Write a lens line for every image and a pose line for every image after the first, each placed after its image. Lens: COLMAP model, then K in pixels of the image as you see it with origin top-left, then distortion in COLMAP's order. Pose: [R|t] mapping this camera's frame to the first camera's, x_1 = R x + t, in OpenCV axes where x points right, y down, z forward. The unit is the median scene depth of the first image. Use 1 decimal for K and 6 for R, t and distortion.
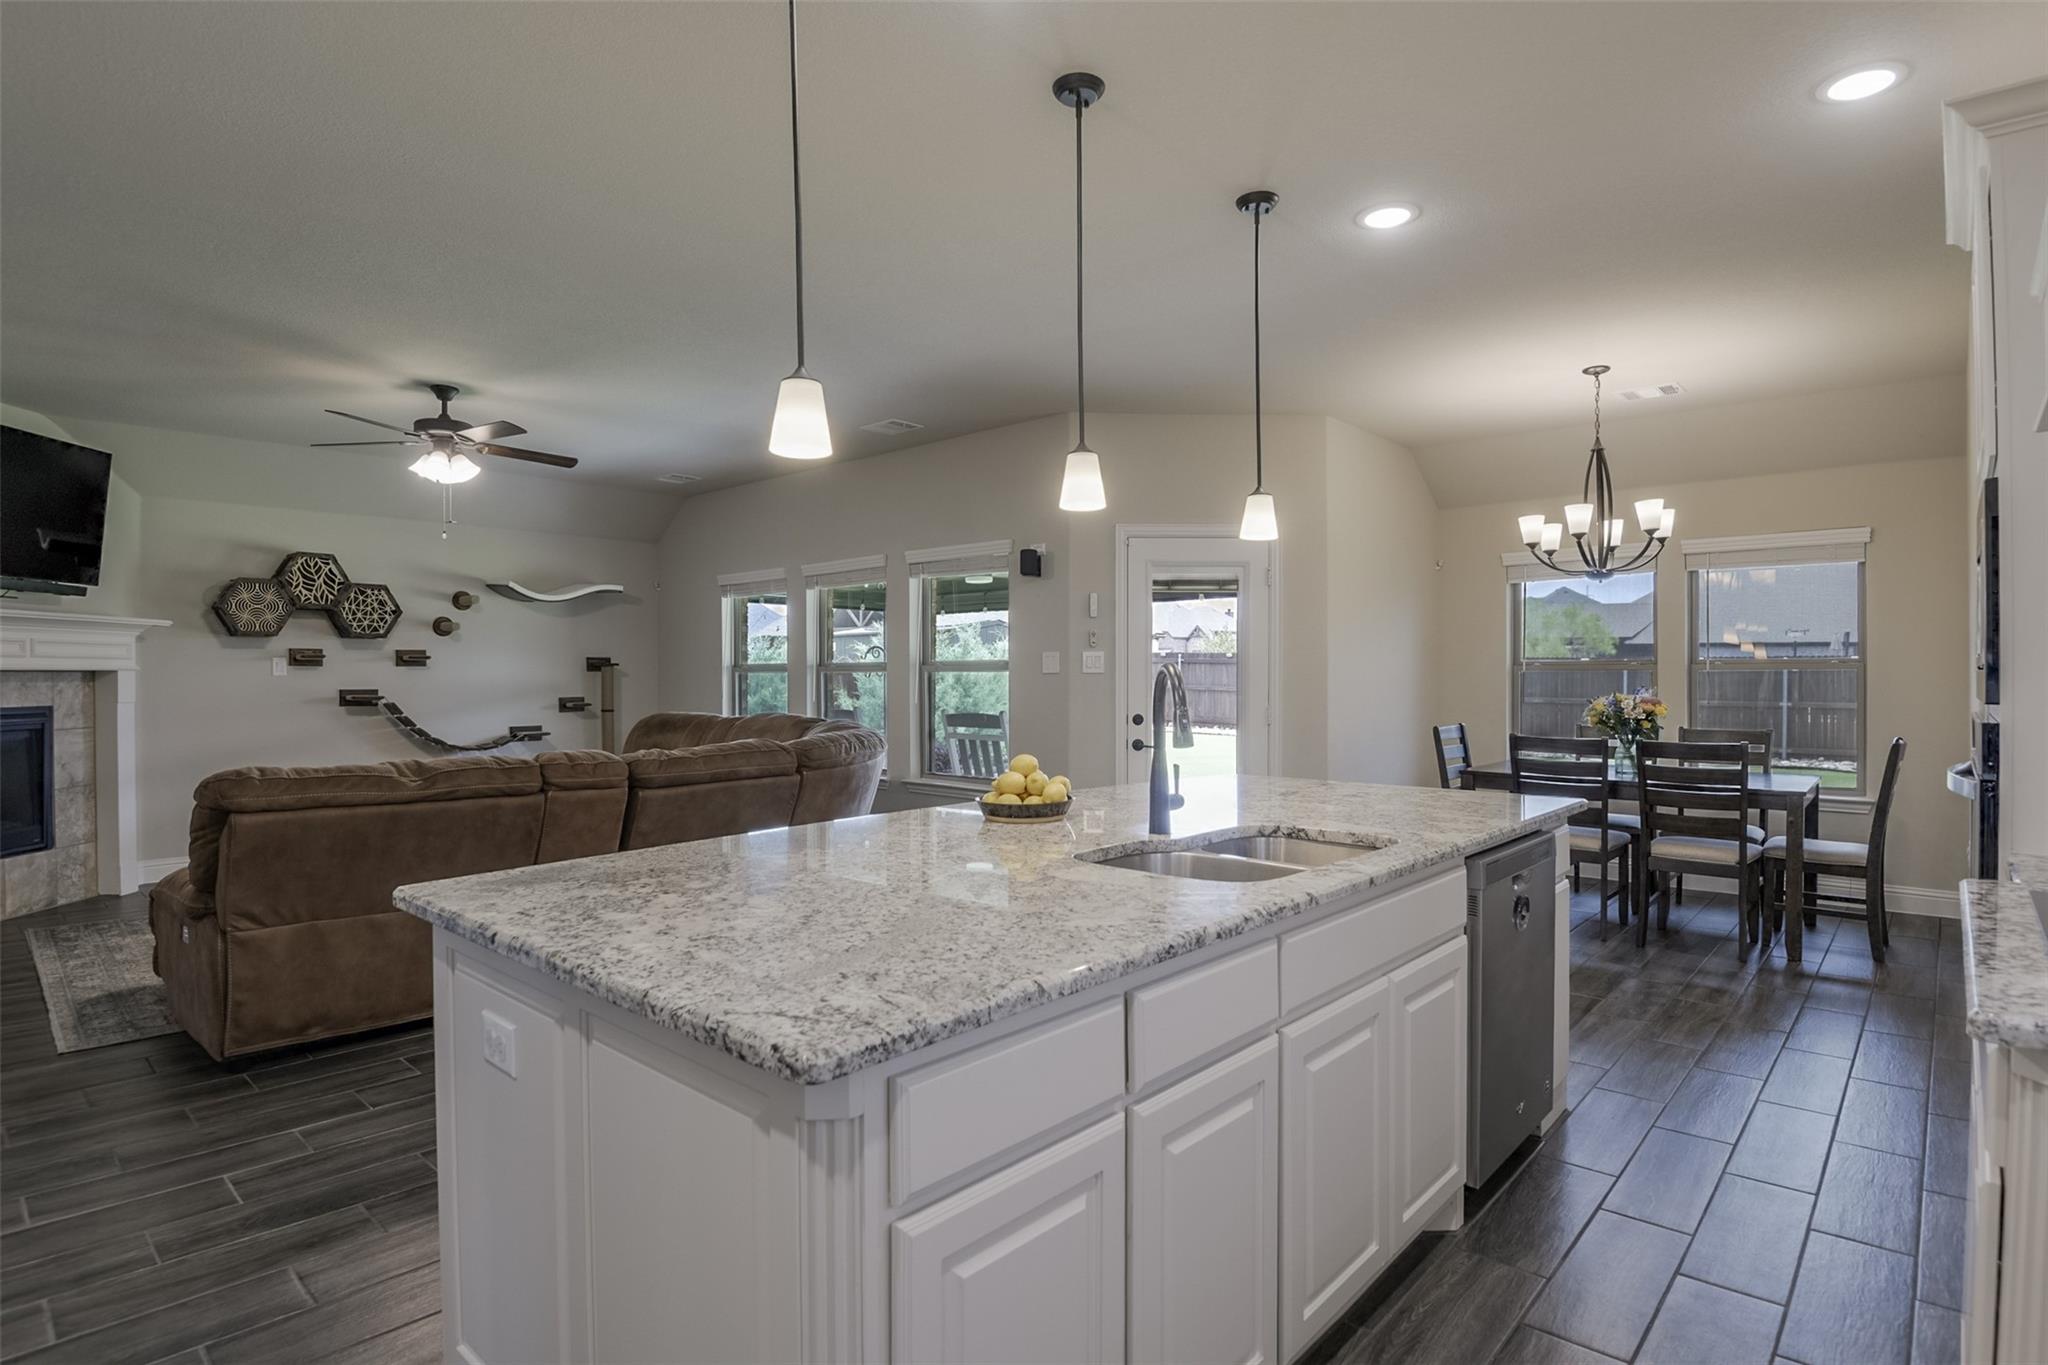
lens RADIAL K [[1027.0, 0, 1002.2], [0, 1027.0, 674.7], [0, 0, 1]] dist [-0.022608, -0.015124]
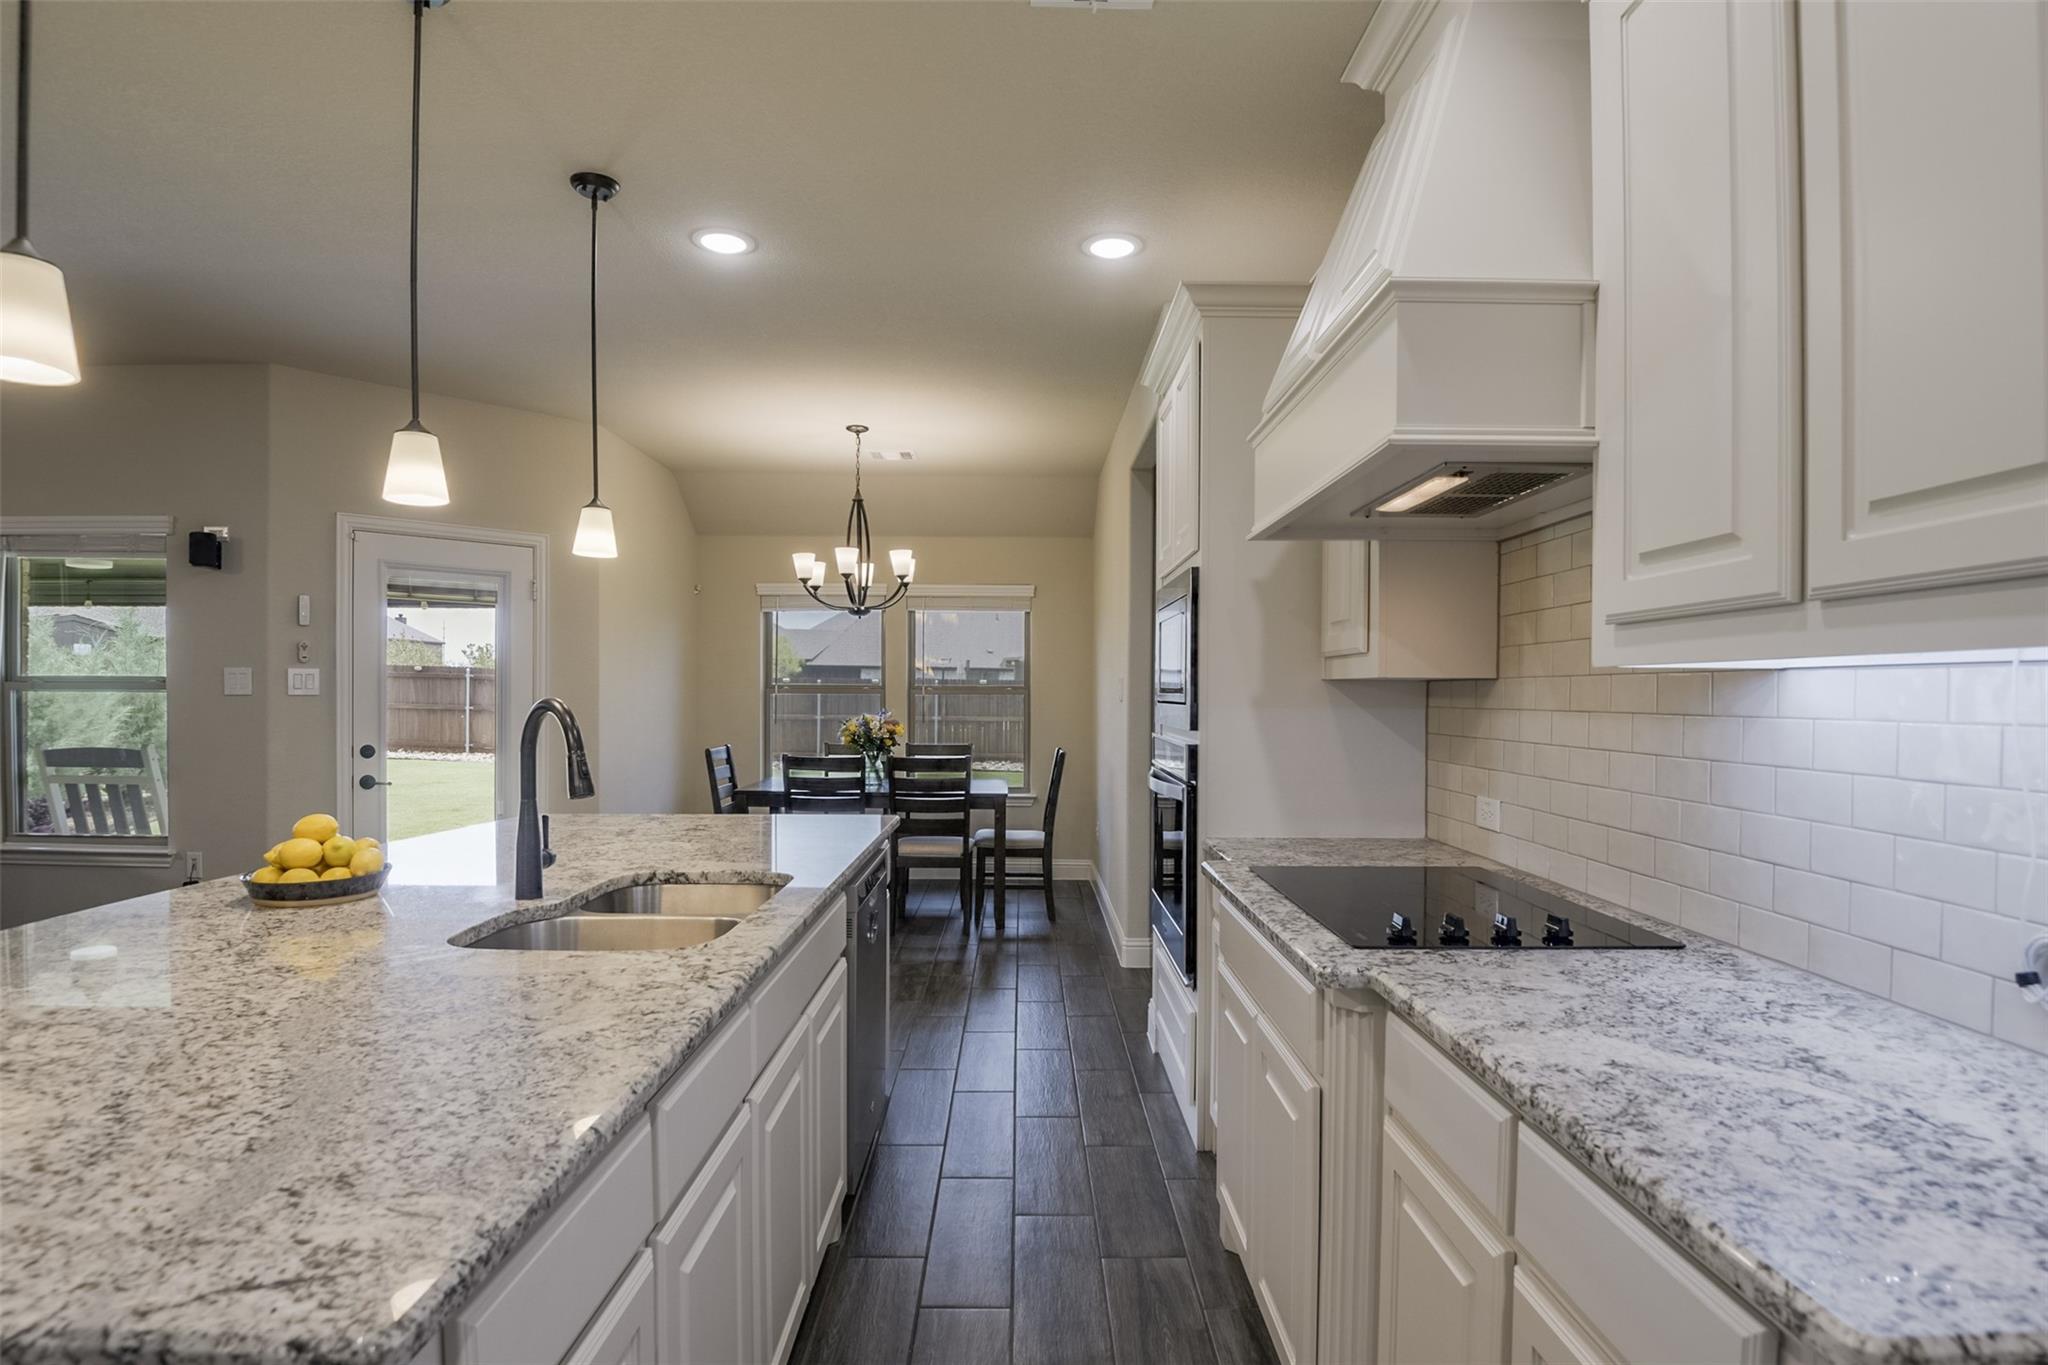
lens RADIAL K [[1027.0, 0, 1025.6], [0, 1027.0, 703.7], [0, 0, 1]] dist [-0.022608, -0.015124]
pose [[0.722420, -0.002842, 0.691449, -0.069950], [-0.006324, 0.999923, 0.010717, -0.009627], [-0.691426, -0.012115, 0.722346, 0.054155]]
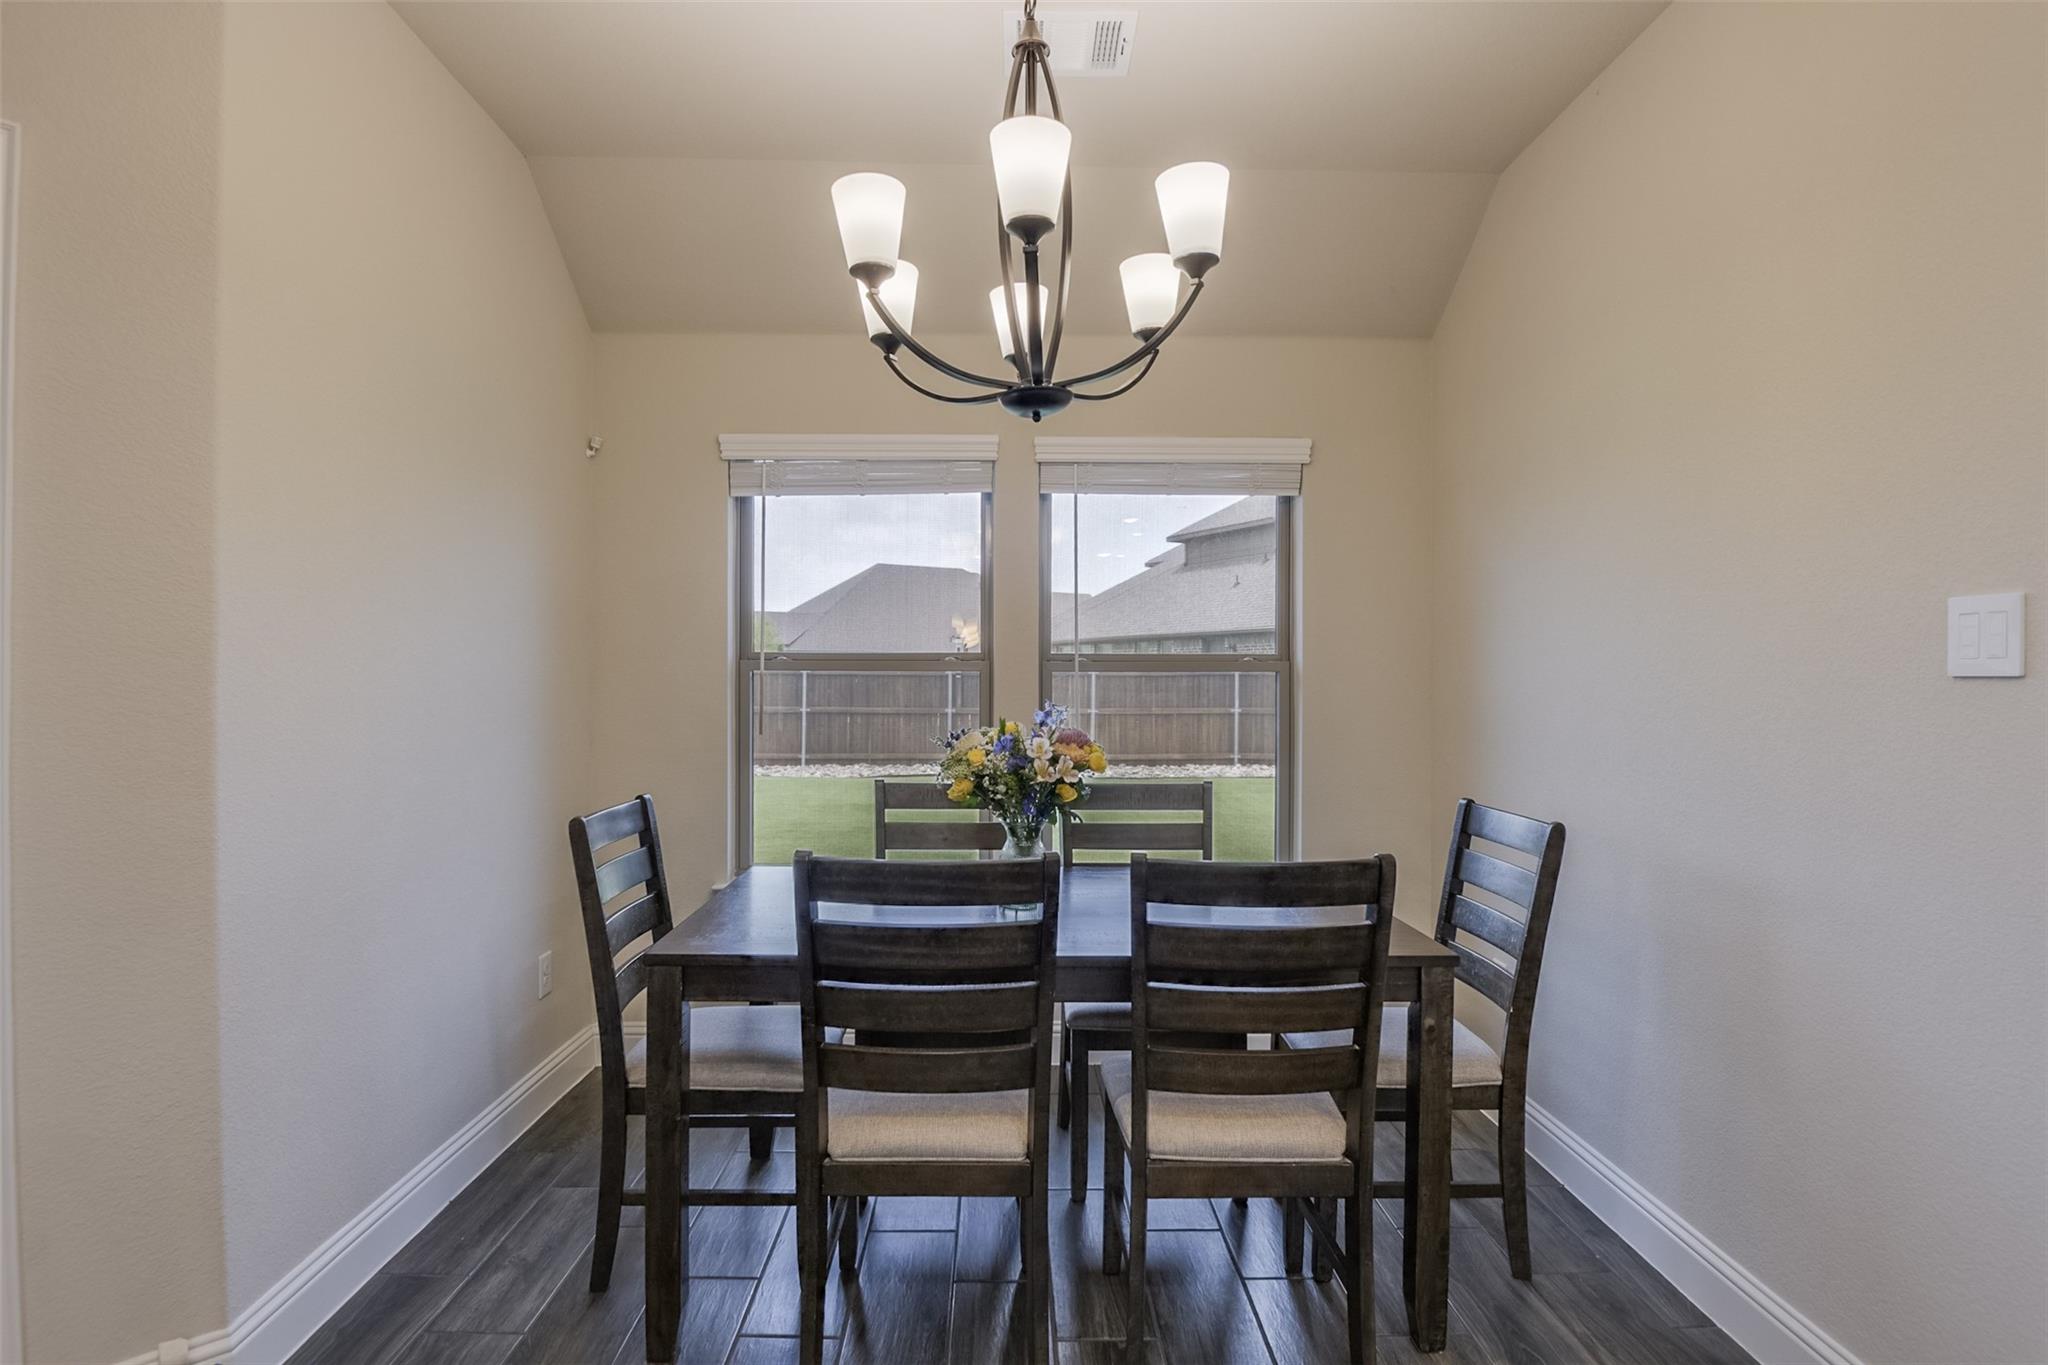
lens RADIAL K [[1093.7, 0, 1032.5], [0, 1093.7, 688.5], [0, 0, 1]] dist [-0.004310, -0.000900]
pose [[0.710709, -0.001743, 0.703484, 0.340886], [-0.004209, 0.999968, 0.006731, 0.002257], [-0.703474, -0.007745, 0.710679, 0.781841]]
